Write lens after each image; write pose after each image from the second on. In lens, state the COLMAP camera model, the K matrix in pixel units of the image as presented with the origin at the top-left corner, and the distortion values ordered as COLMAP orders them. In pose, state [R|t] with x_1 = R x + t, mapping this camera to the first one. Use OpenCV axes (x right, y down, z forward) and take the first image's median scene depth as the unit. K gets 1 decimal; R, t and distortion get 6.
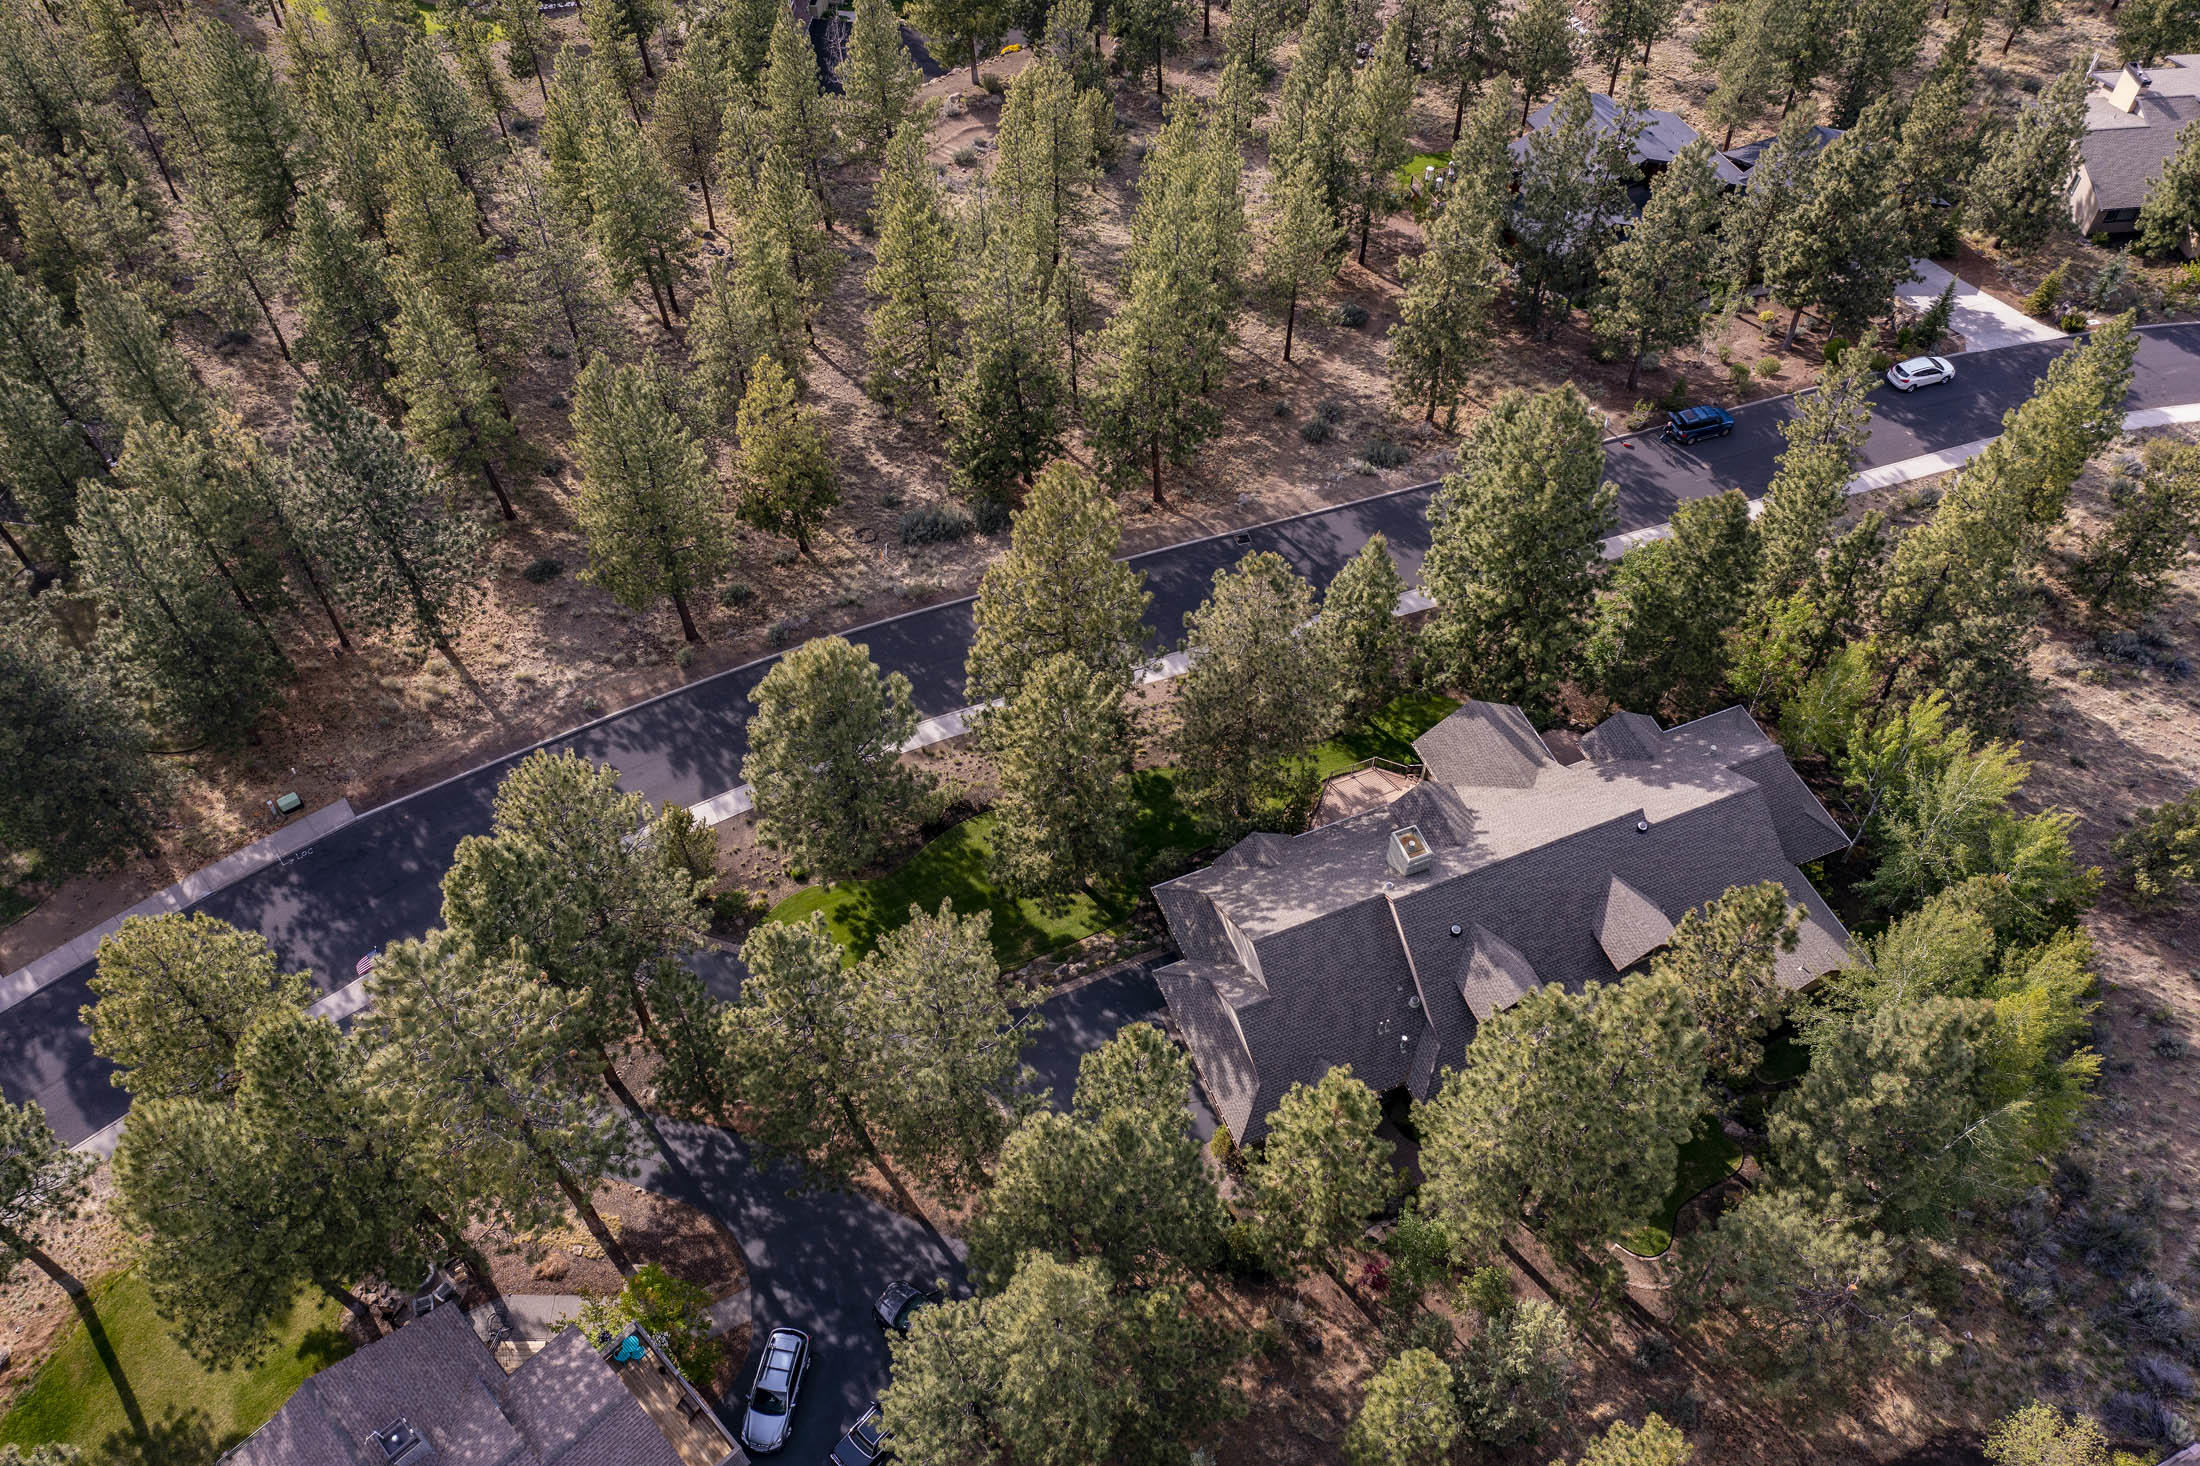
lens RADIAL K [[1711.7, 0, 1097.5], [0, 1711.7, 733.4], [0, 0, 1]] dist [-0.016873, 0.007241]
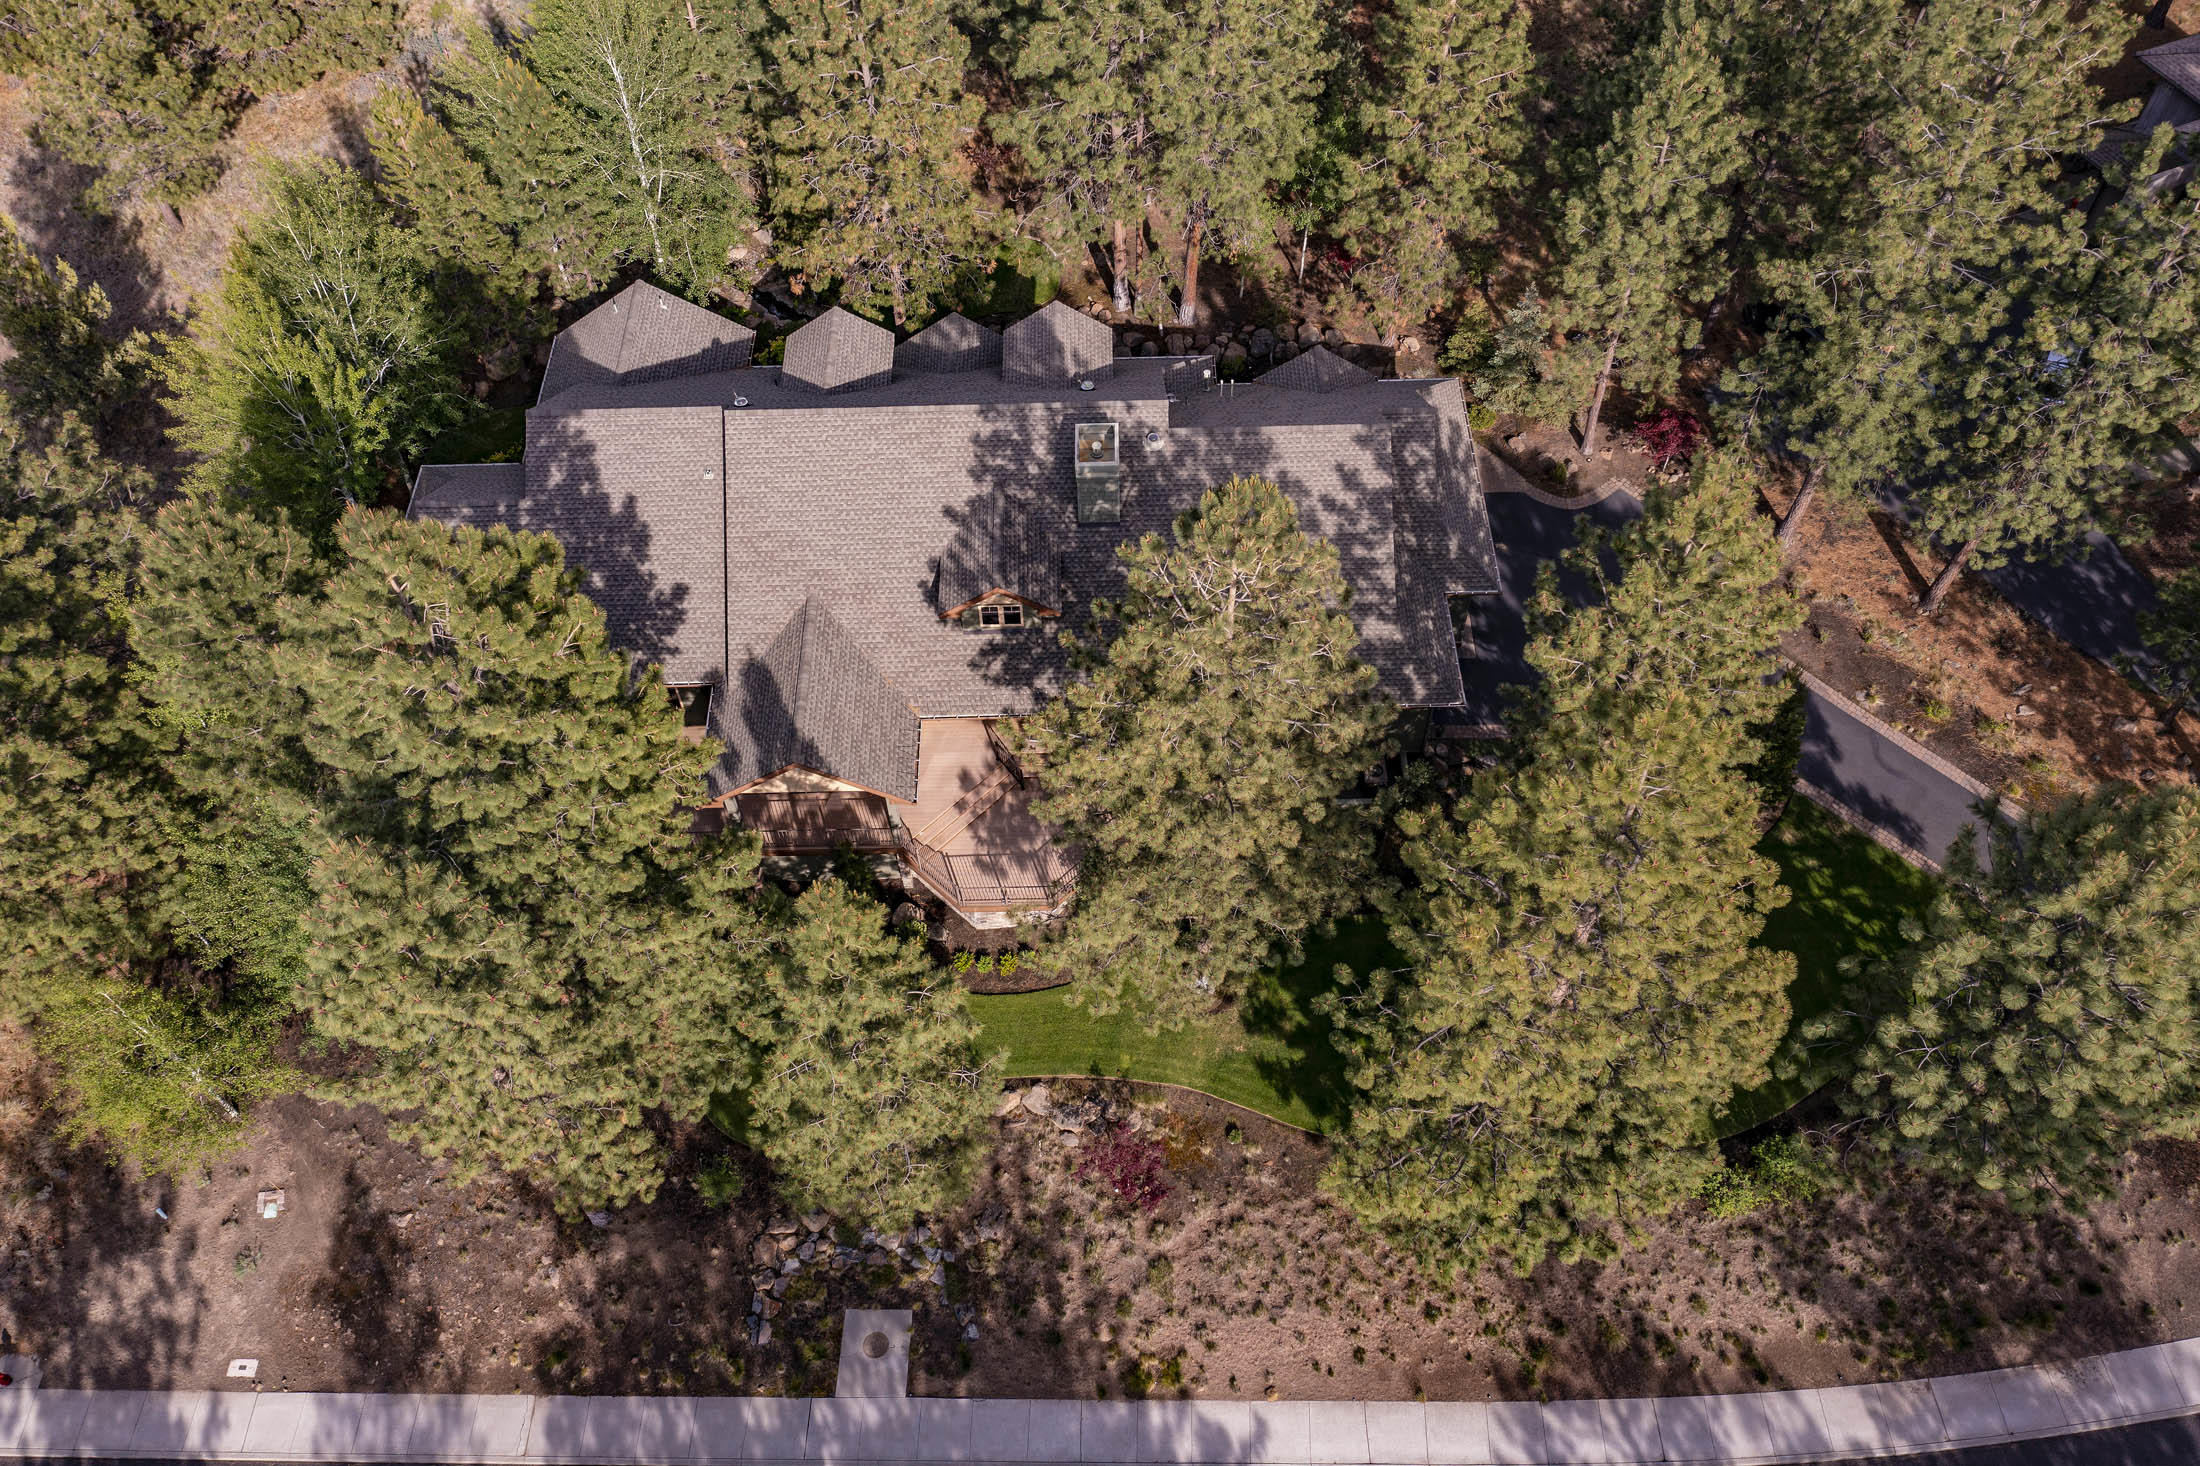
lens RADIAL K [[1711.7, 0, 1105.8], [0, 1711.7, 723.7], [0, 0, 1]] dist [-0.016873, 0.007241]
pose [[-0.933101, -0.269234, 0.238404, 0.003256], [0.304945, -0.240998, 0.921373, -0.434153], [-0.190610, 0.932434, 0.306977, 0.731176]]
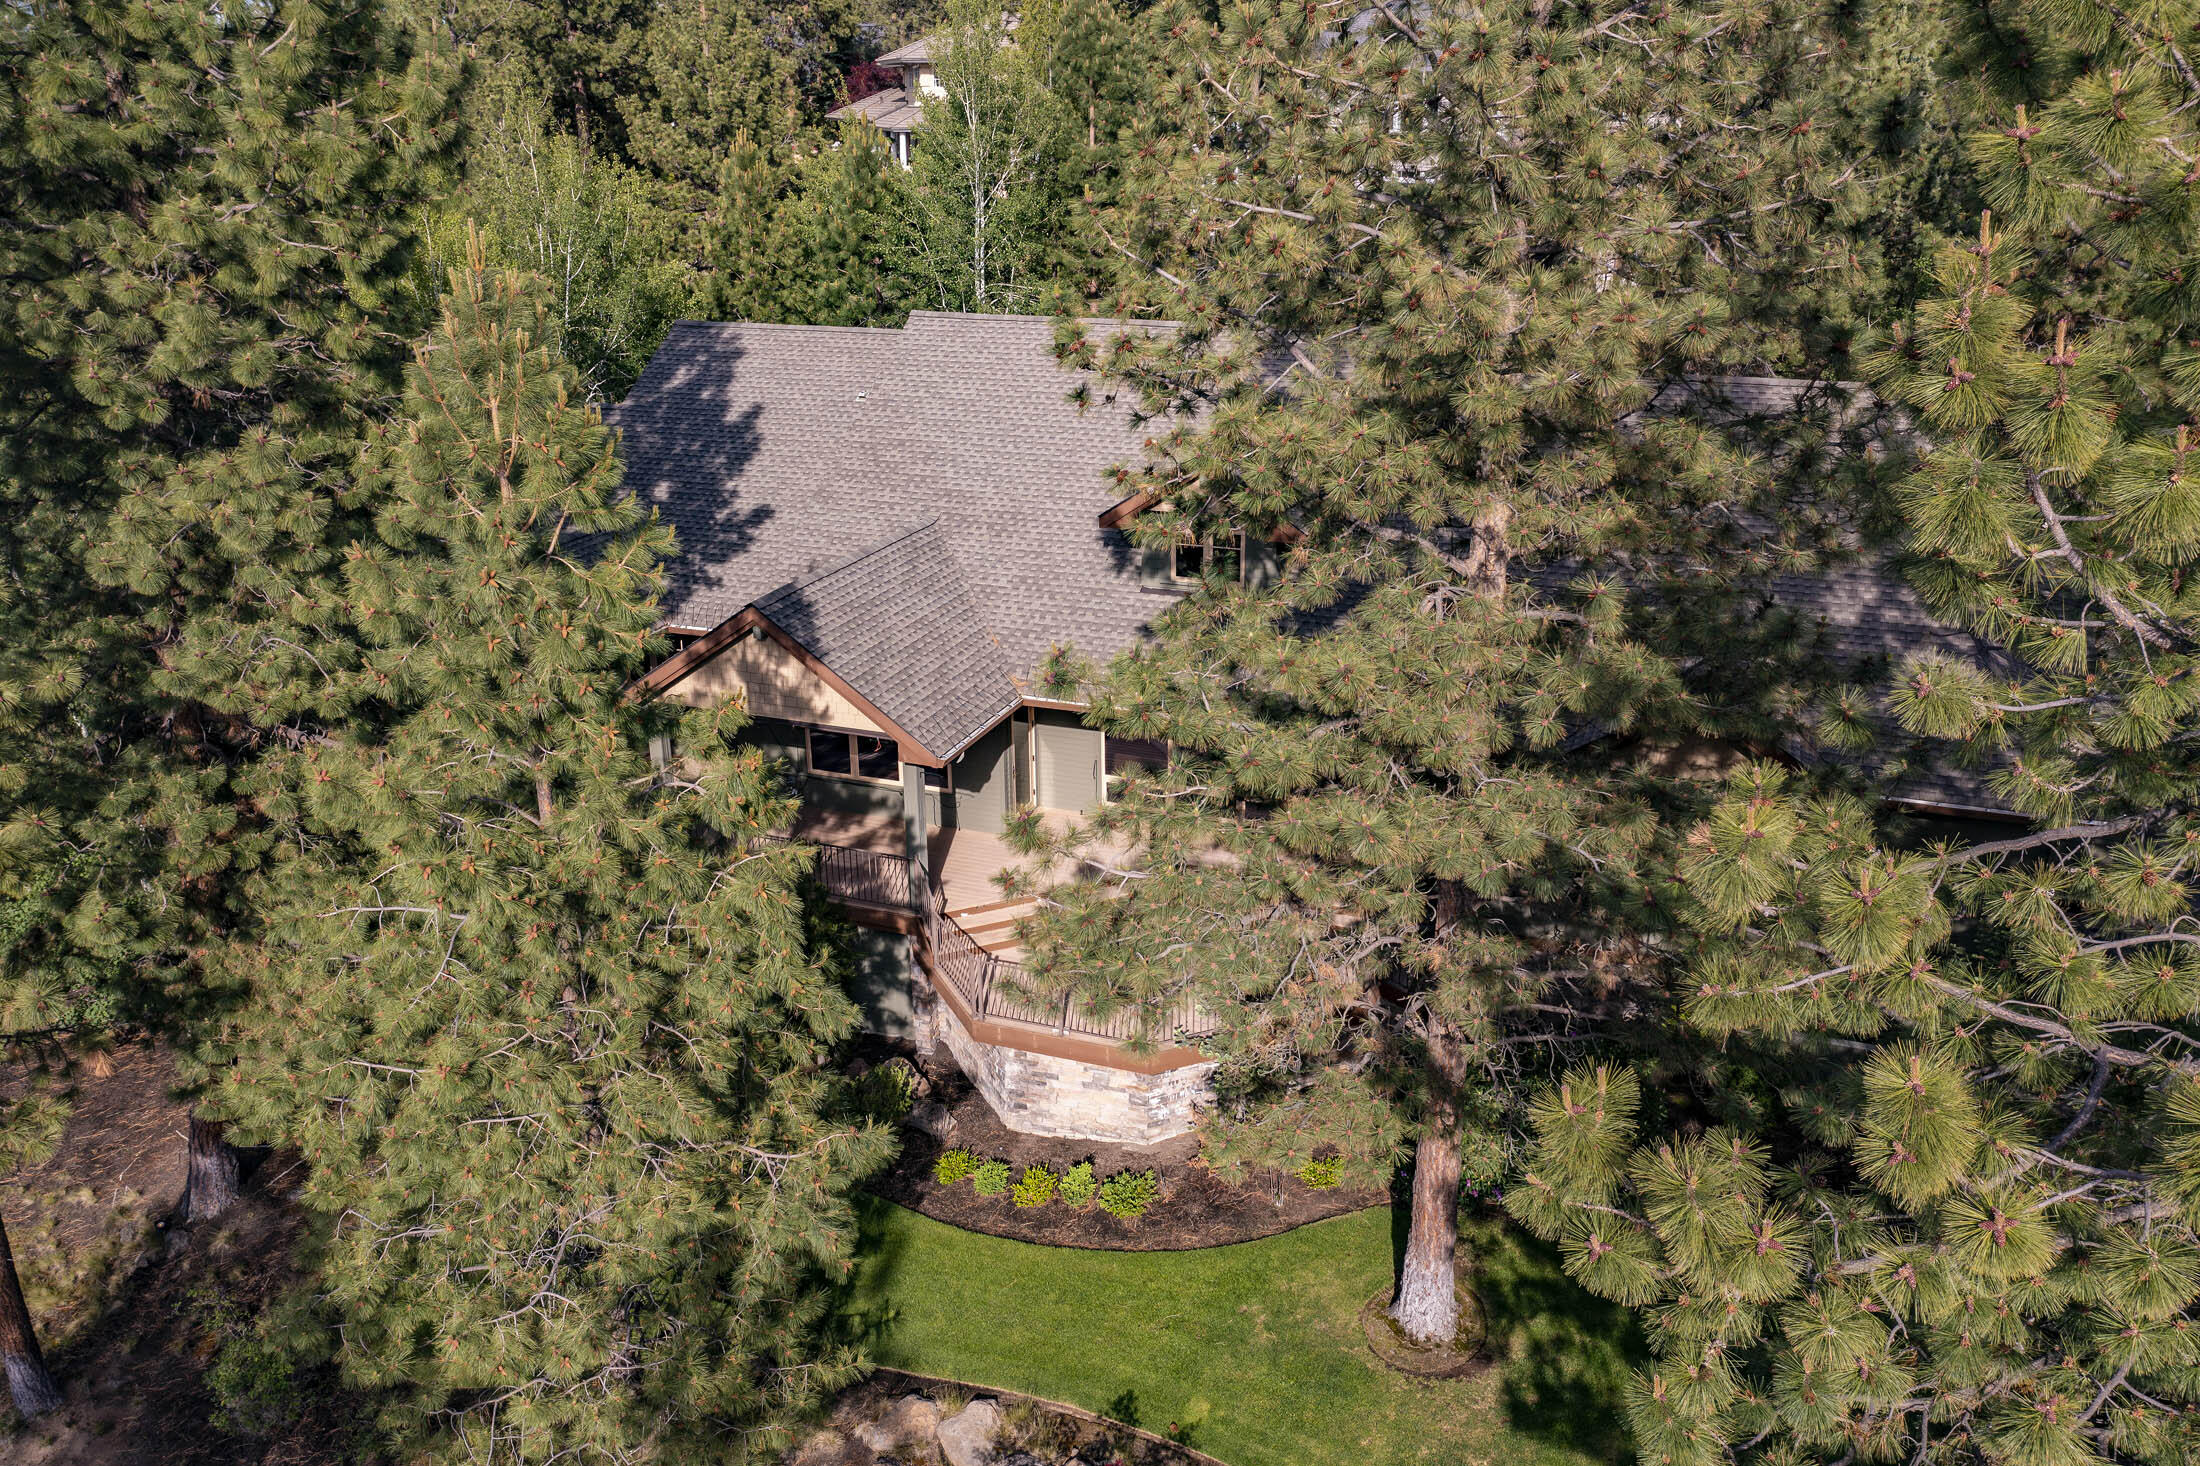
lens RADIAL K [[1711.7, 0, 1105.3], [0, 1711.7, 718.5], [0, 0, 1]] dist [-0.016873, 0.007241]
pose [[-0.728764, -0.212627, 0.650917, -0.018728], [0.559852, 0.362339, 0.745168, -0.178457], [-0.394295, 0.907469, -0.145020, 0.940487]]
